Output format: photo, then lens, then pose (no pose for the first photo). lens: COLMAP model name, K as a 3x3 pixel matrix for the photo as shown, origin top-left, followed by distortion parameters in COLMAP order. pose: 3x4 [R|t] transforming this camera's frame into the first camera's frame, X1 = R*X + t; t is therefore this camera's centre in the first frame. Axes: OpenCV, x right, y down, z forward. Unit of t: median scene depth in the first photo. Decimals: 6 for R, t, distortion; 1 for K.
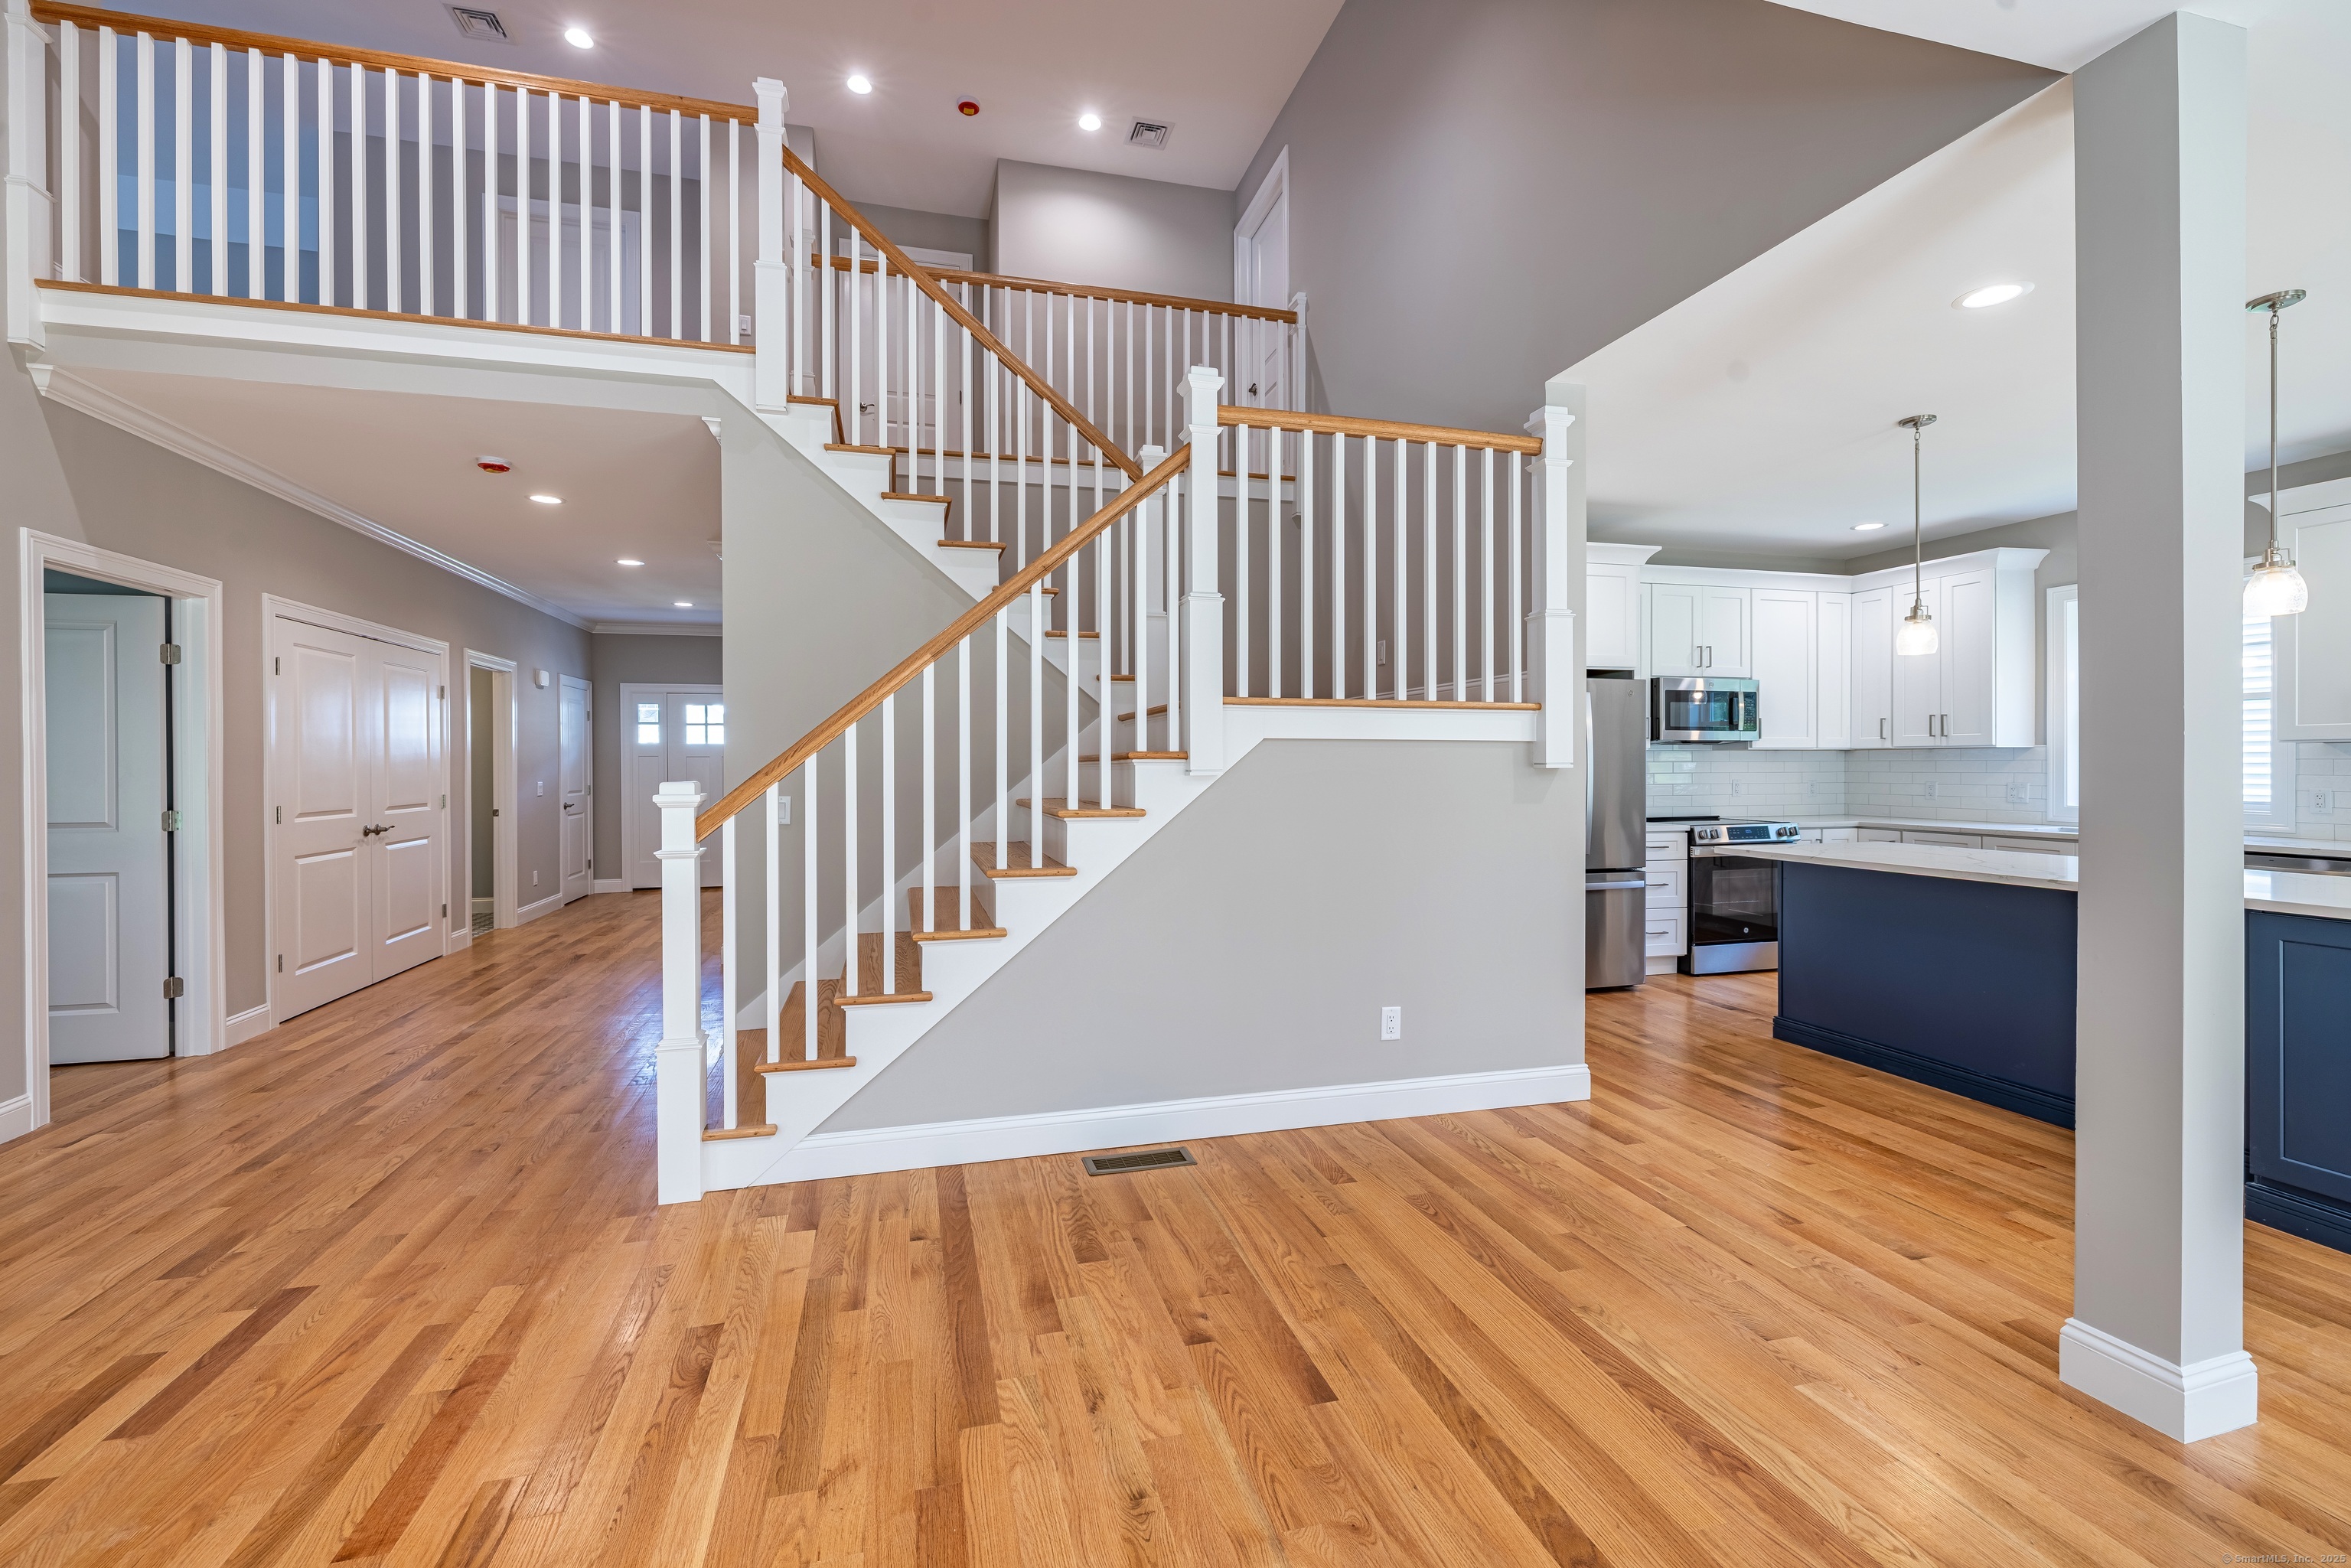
lens RADIAL K [[961.1, 0, 1161.4], [0, 961.1, 771.3], [0, 0, 1]] dist [0.000395, 0.000246]
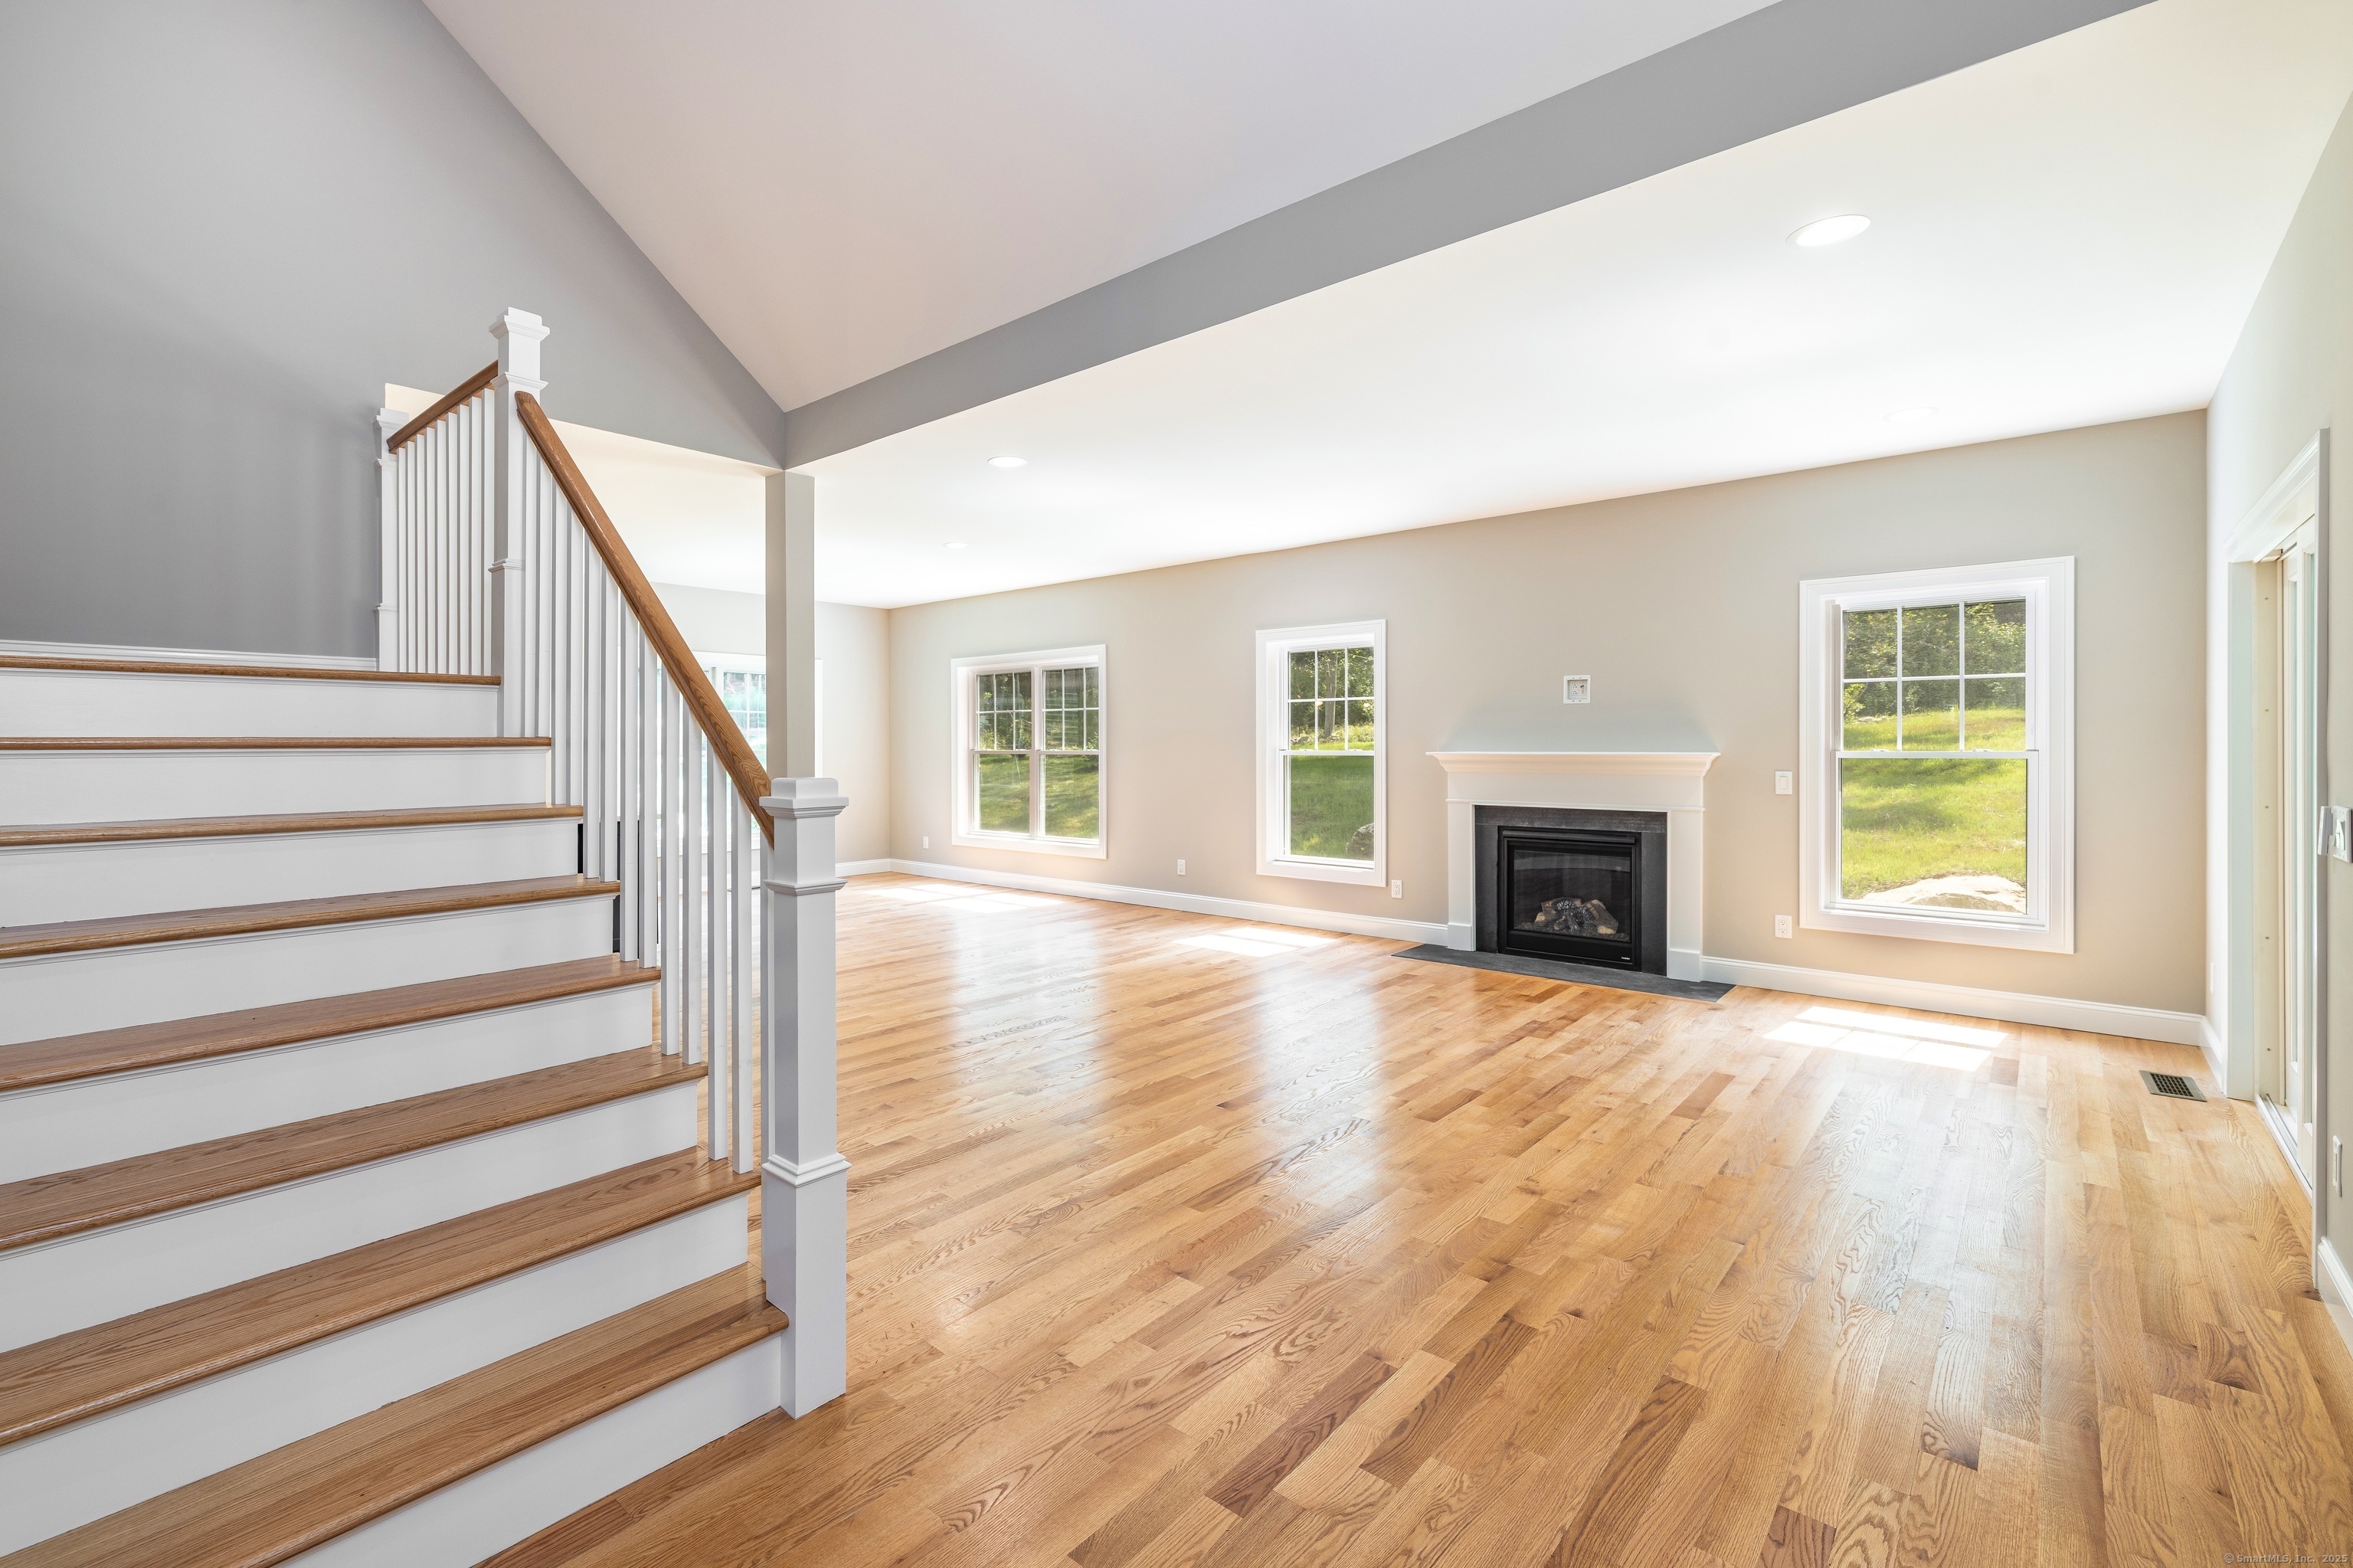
lens RADIAL K [[1039.2, 0, 1123.0], [0, 1039.2, 751.6], [0, 0, 1]] dist [0.002209, 0.000448]
pose [[-0.563197, 0.000642, 0.826322, -0.904669], [0.007591, 0.999962, 0.004397, -0.001167], [-0.826288, 0.008749, -0.563180, 0.916065]]
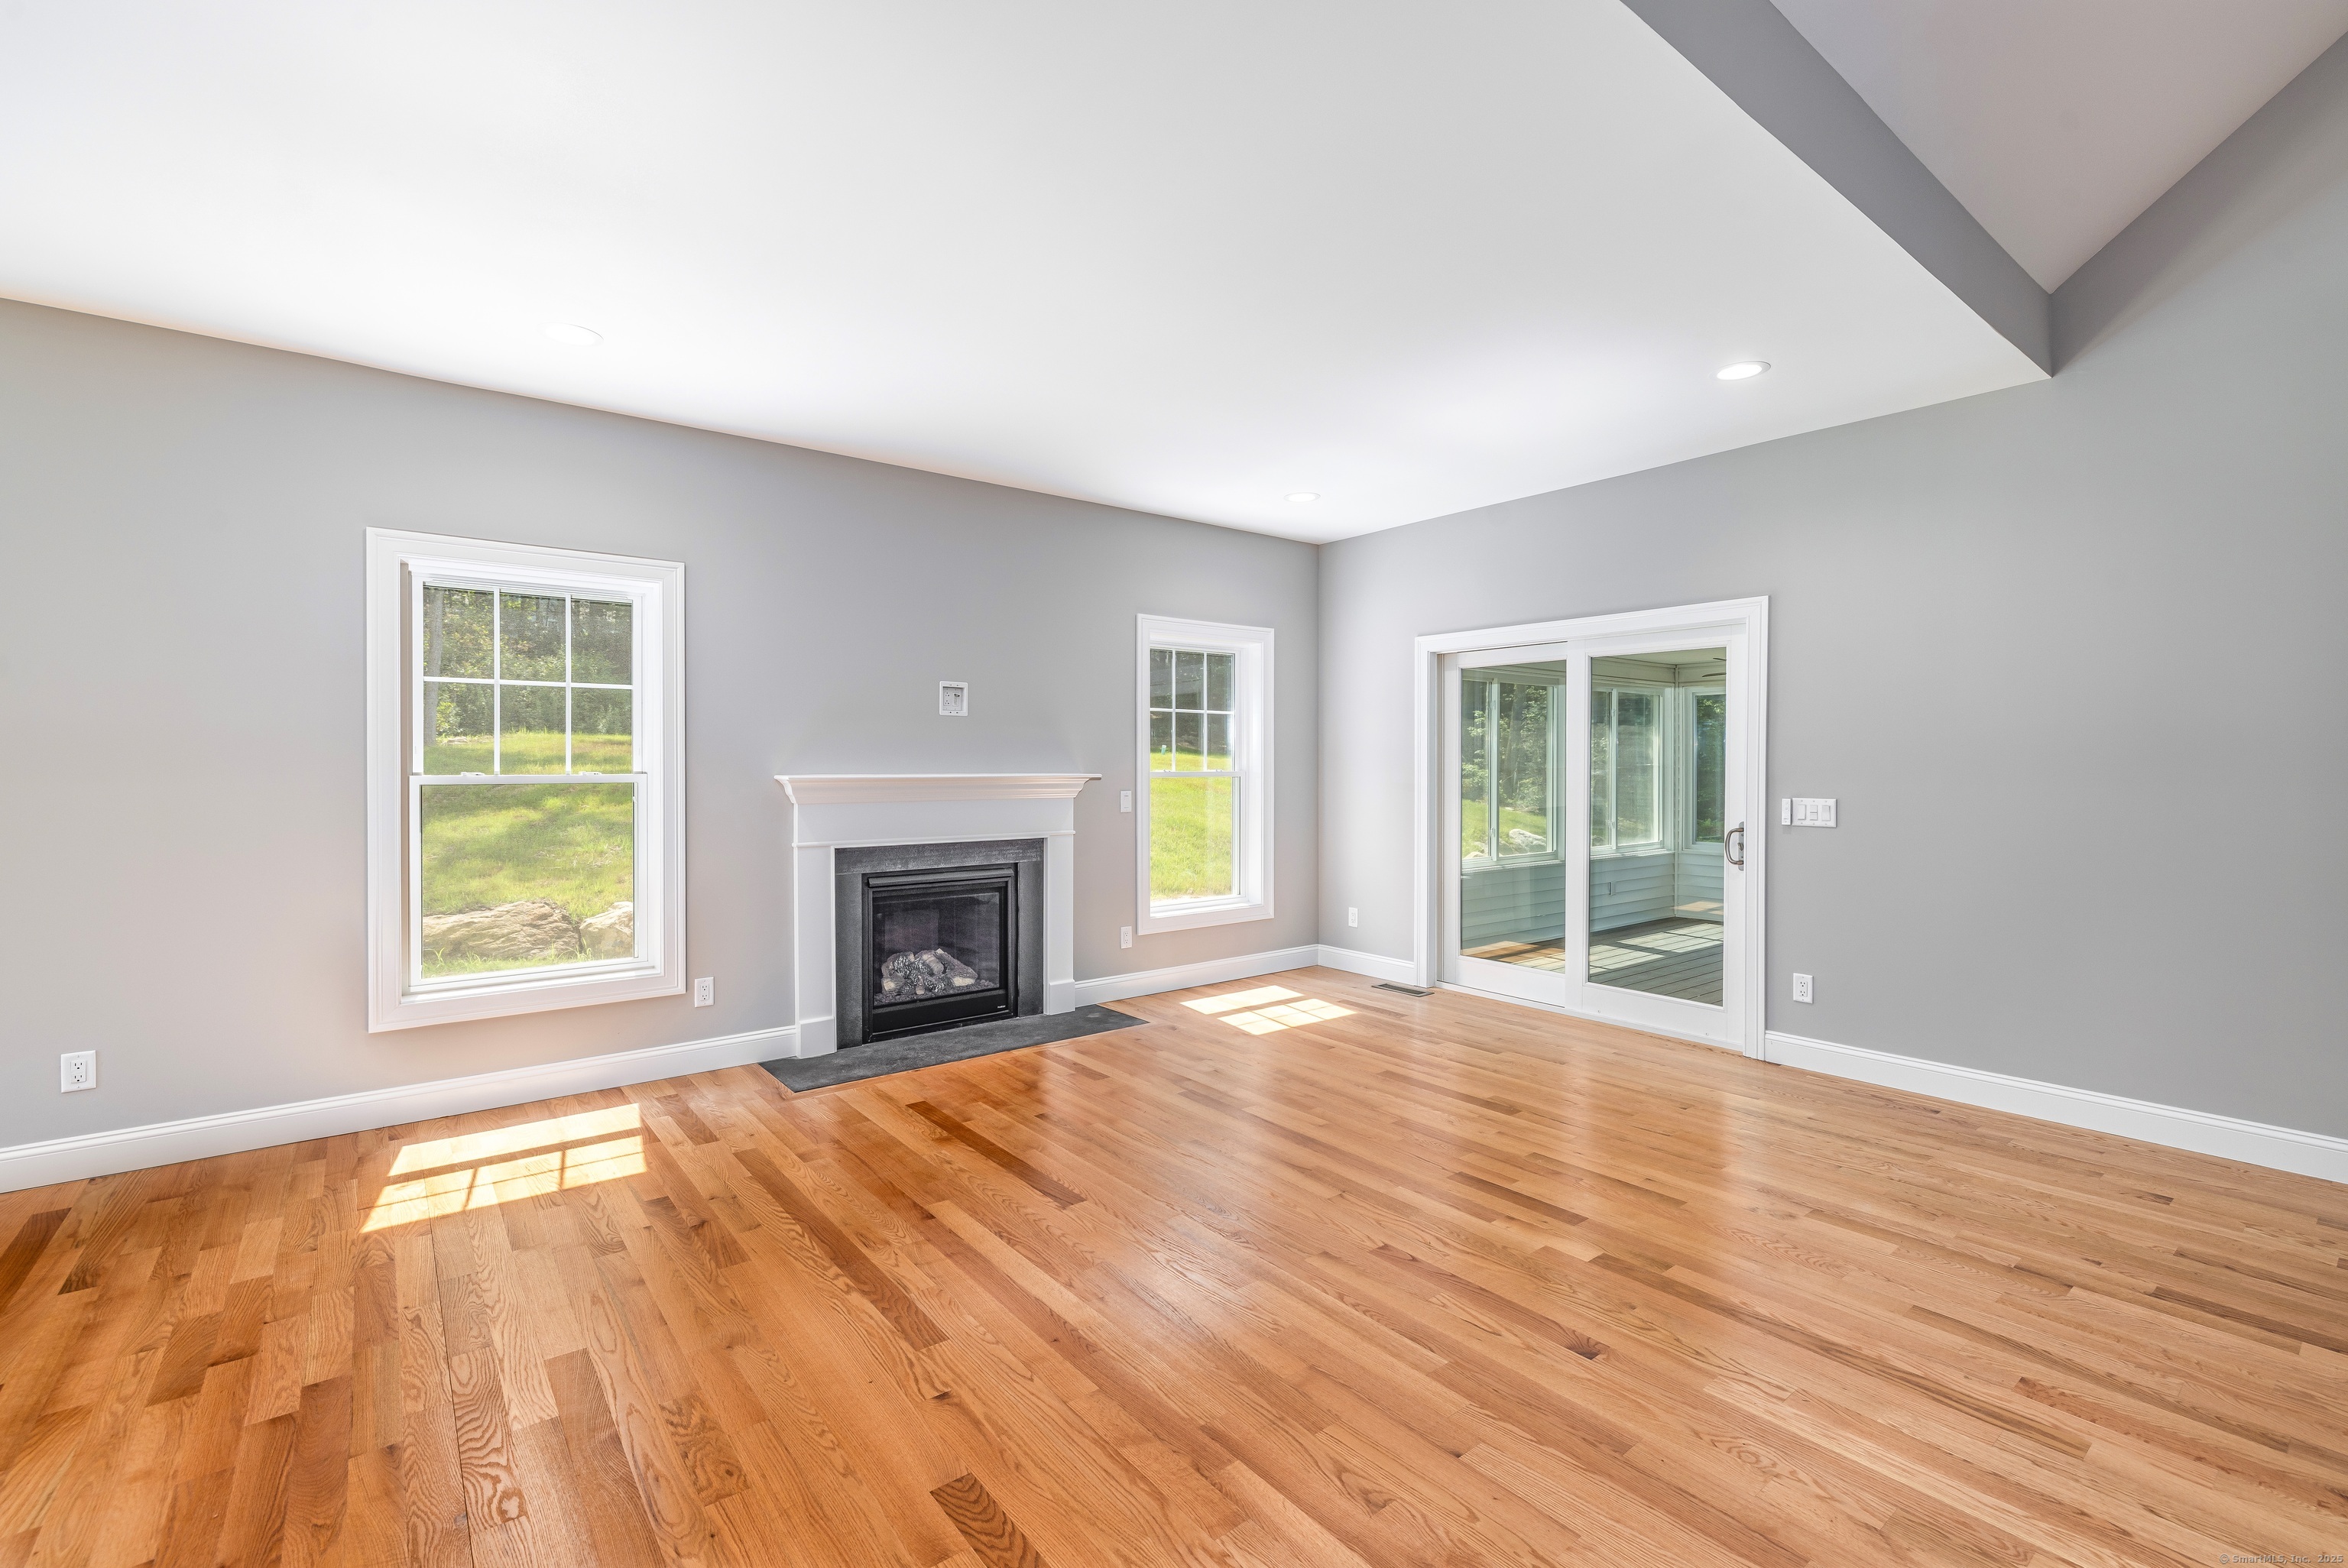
lens RADIAL K [[1007.6, 0, 1168.7], [0, 1007.6, 765.2], [0, 0, 1]] dist [0.001831, 0.000654]
pose [[-0.915111, 0.003097, -0.403190, 0.304831], [0.000370, 0.999977, 0.006840, -0.007786], [0.403202, 0.006110, -0.915091, 0.725462]]
